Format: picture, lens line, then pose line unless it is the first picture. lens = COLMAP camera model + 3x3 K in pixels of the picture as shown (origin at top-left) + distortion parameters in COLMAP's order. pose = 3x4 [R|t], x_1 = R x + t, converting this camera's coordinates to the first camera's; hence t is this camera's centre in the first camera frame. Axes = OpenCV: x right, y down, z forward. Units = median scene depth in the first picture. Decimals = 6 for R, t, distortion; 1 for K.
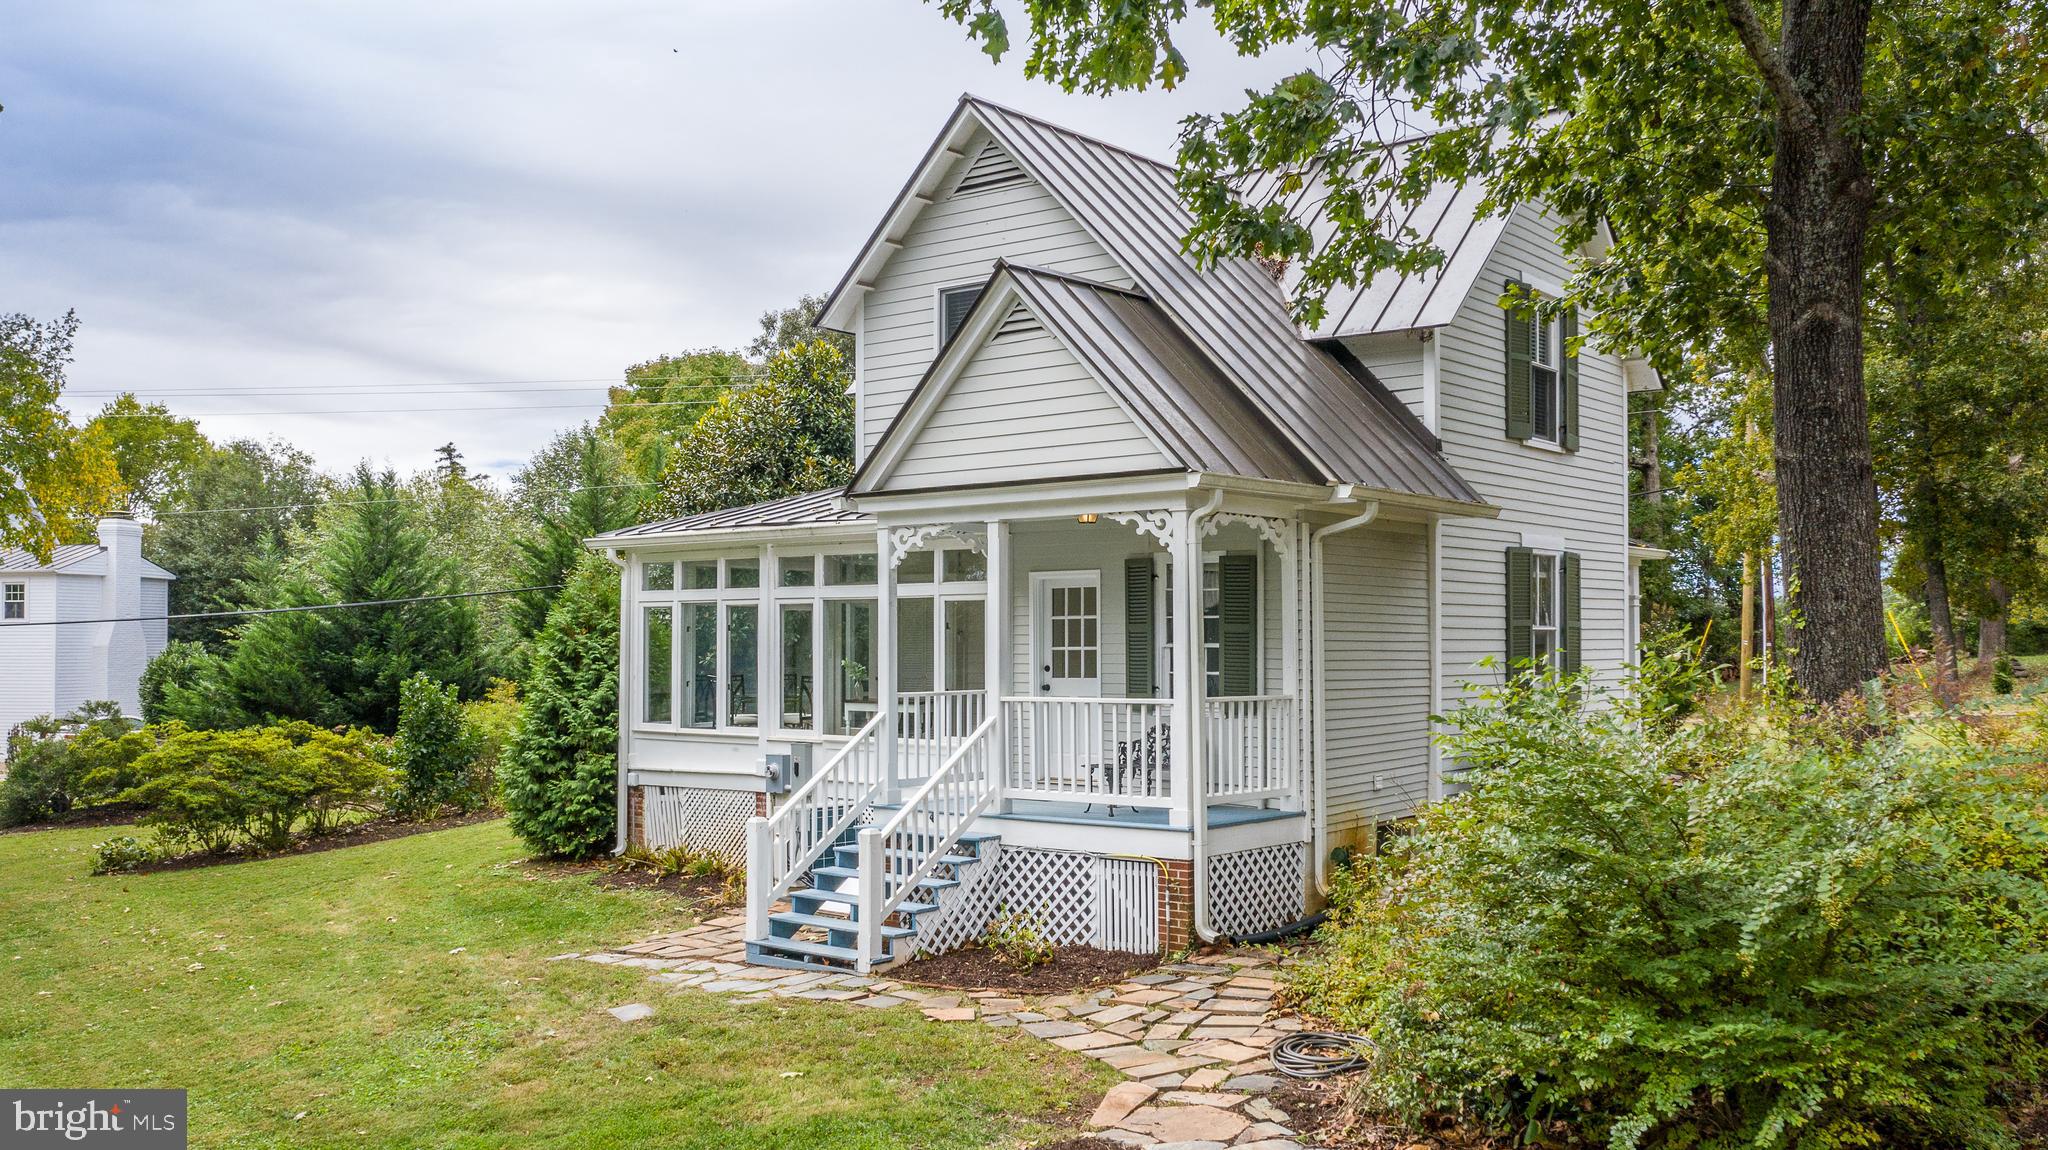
lens RADIAL K [[1710.3, 0, 1024.0], [0, 1710.3, 575.0], [0, 0, 1]] dist [0.001574, -0.000423]
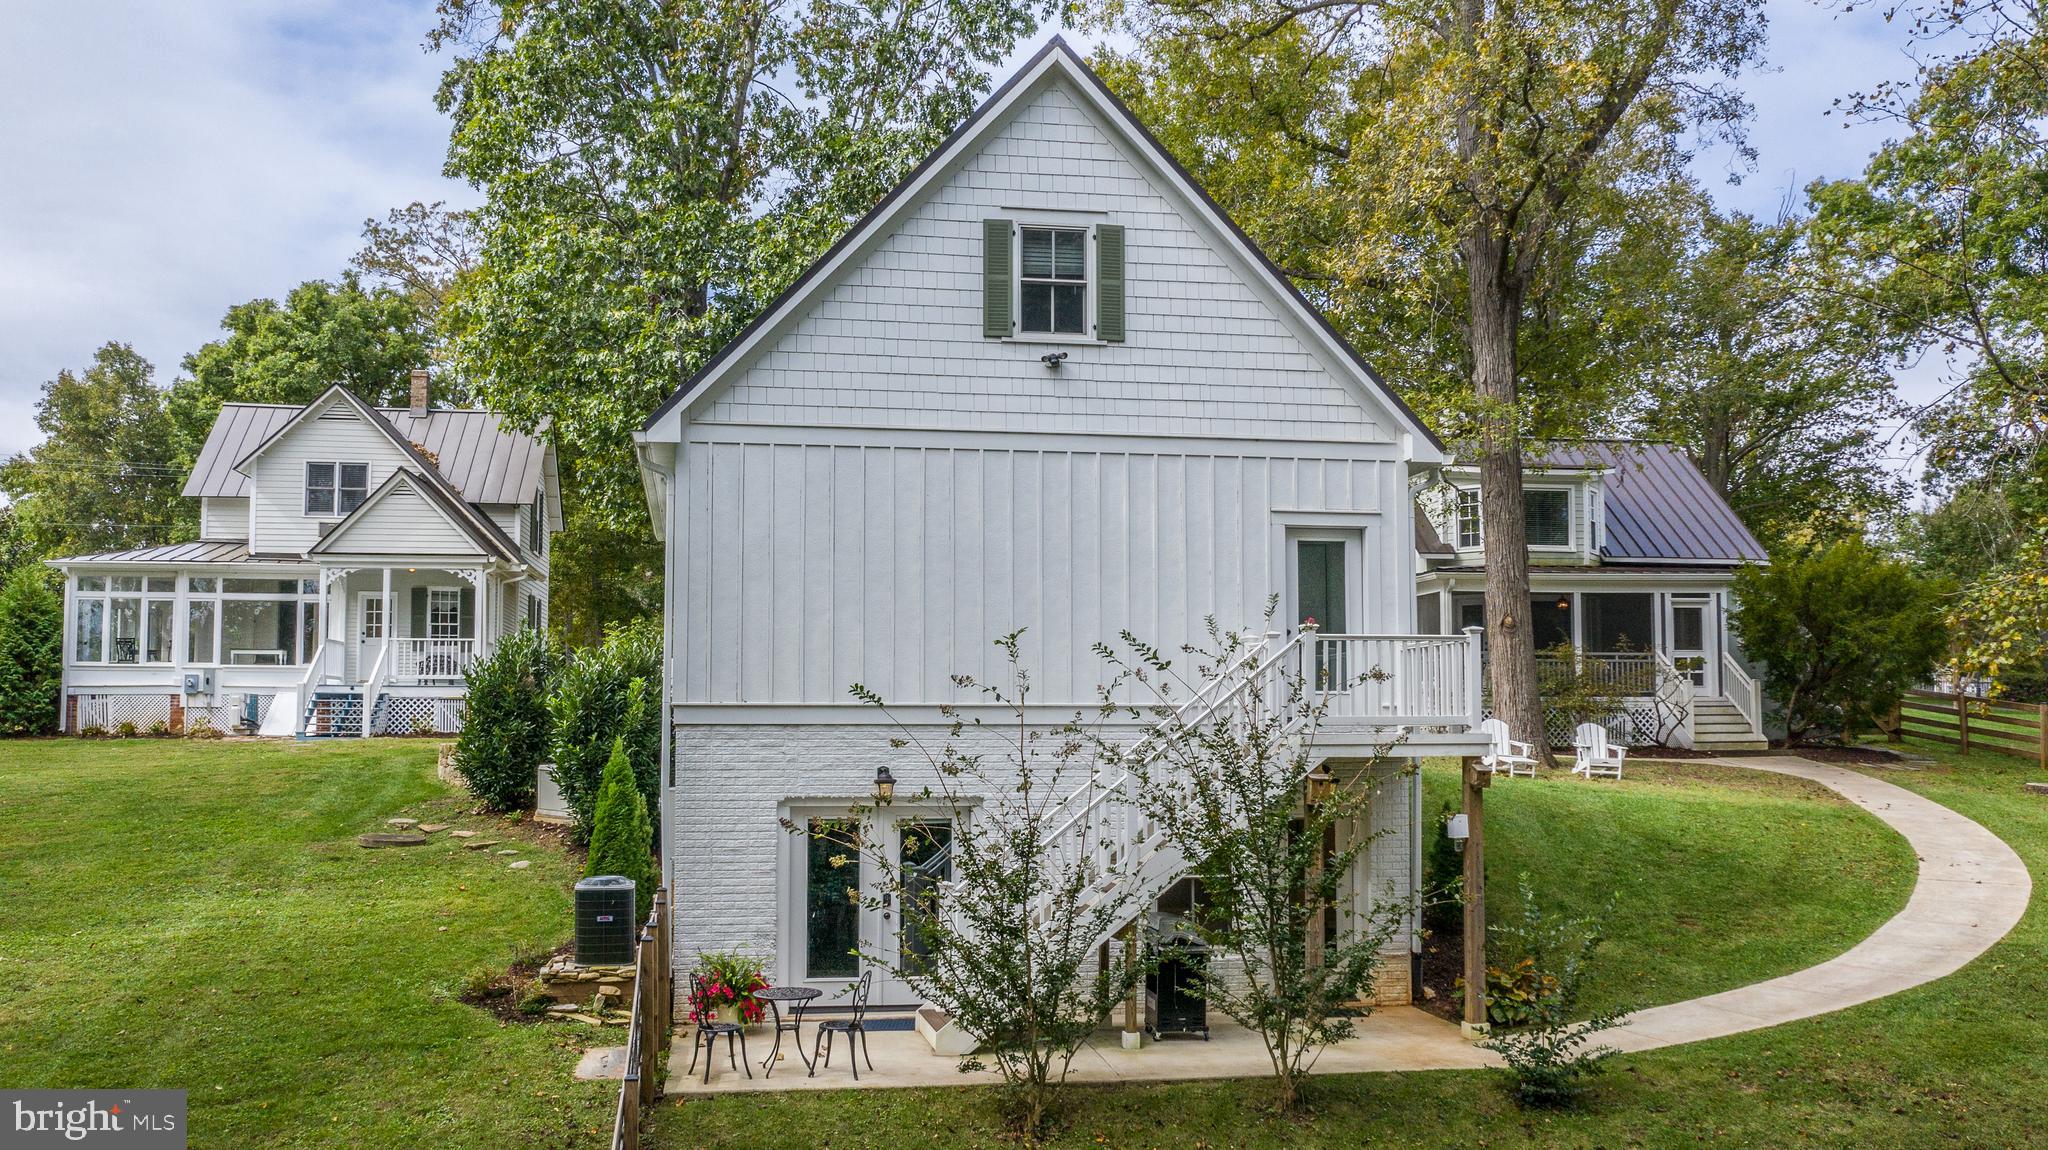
lens RADIAL K [[1710.3, 0, 1024.0], [0, 1710.3, 575.0], [0, 0, 1]] dist [0.001574, -0.000423]
pose [[0.680233, 0.072052, 0.729446, -0.900190], [-0.030021, 0.997061, -0.070490, 0.094211], [-0.732380, 0.026051, 0.680397, -1.039228]]
